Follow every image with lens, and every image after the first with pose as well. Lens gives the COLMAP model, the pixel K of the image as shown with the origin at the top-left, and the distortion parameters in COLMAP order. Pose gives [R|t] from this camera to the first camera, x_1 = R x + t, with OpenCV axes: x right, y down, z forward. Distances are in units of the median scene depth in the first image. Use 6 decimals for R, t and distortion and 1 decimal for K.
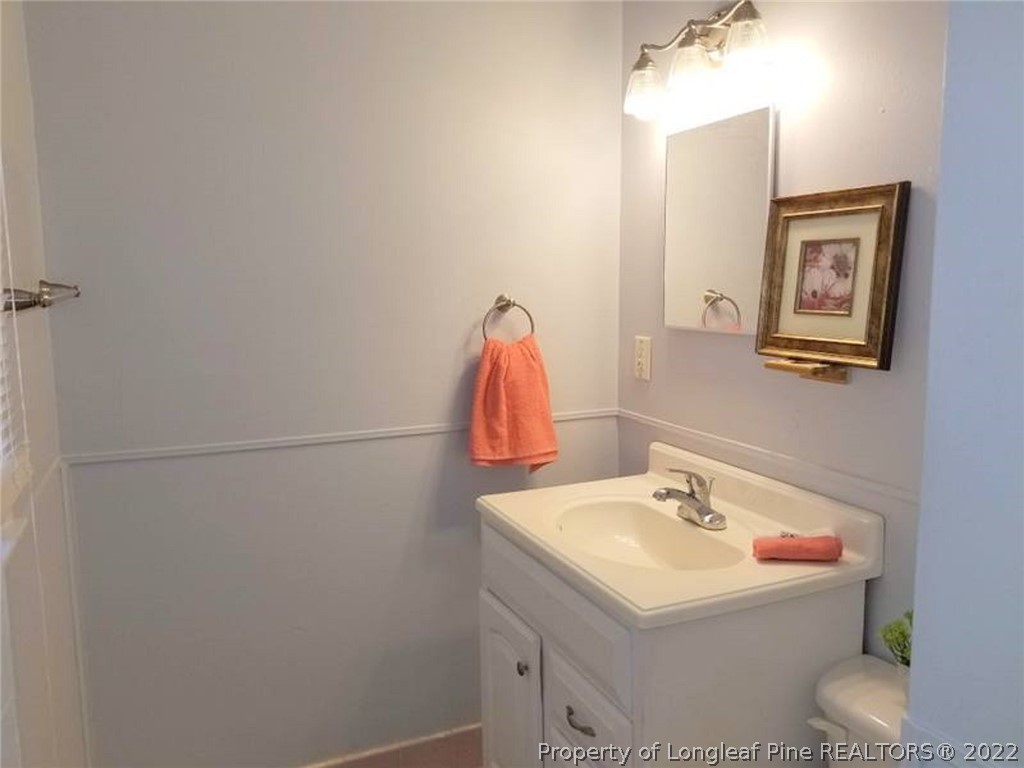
lens RADIAL K [[804.0, 0, 511.6], [0, 804.0, 379.7], [0, 0, 1]] dist [0.075112, -0.130118]
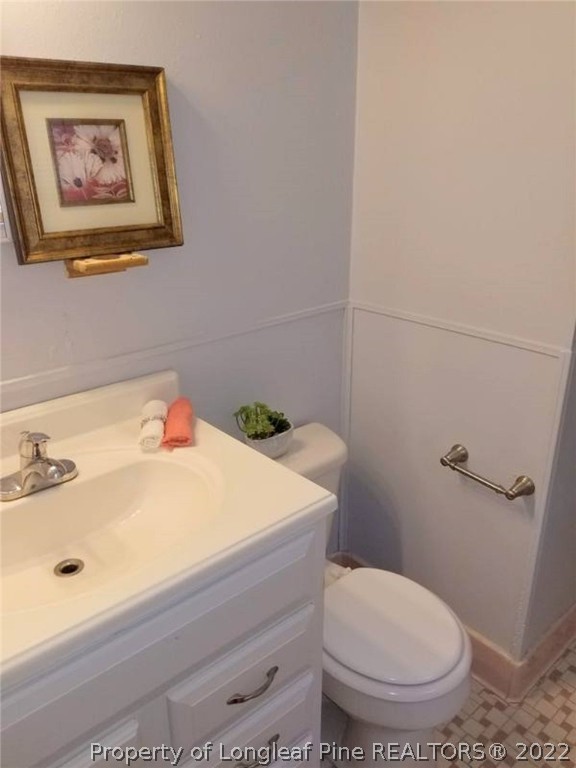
lens RADIAL K [[603.0, 0, 286.3], [0, 603.0, 389.3], [0, 0, 1]] dist [0.075112, -0.130118]
pose [[-0.286834, -0.351774, 0.891056, -0.397015], [0.136804, 0.905566, 0.401540, -0.140428], [-0.948162, 0.237076, -0.211623, 0.992916]]
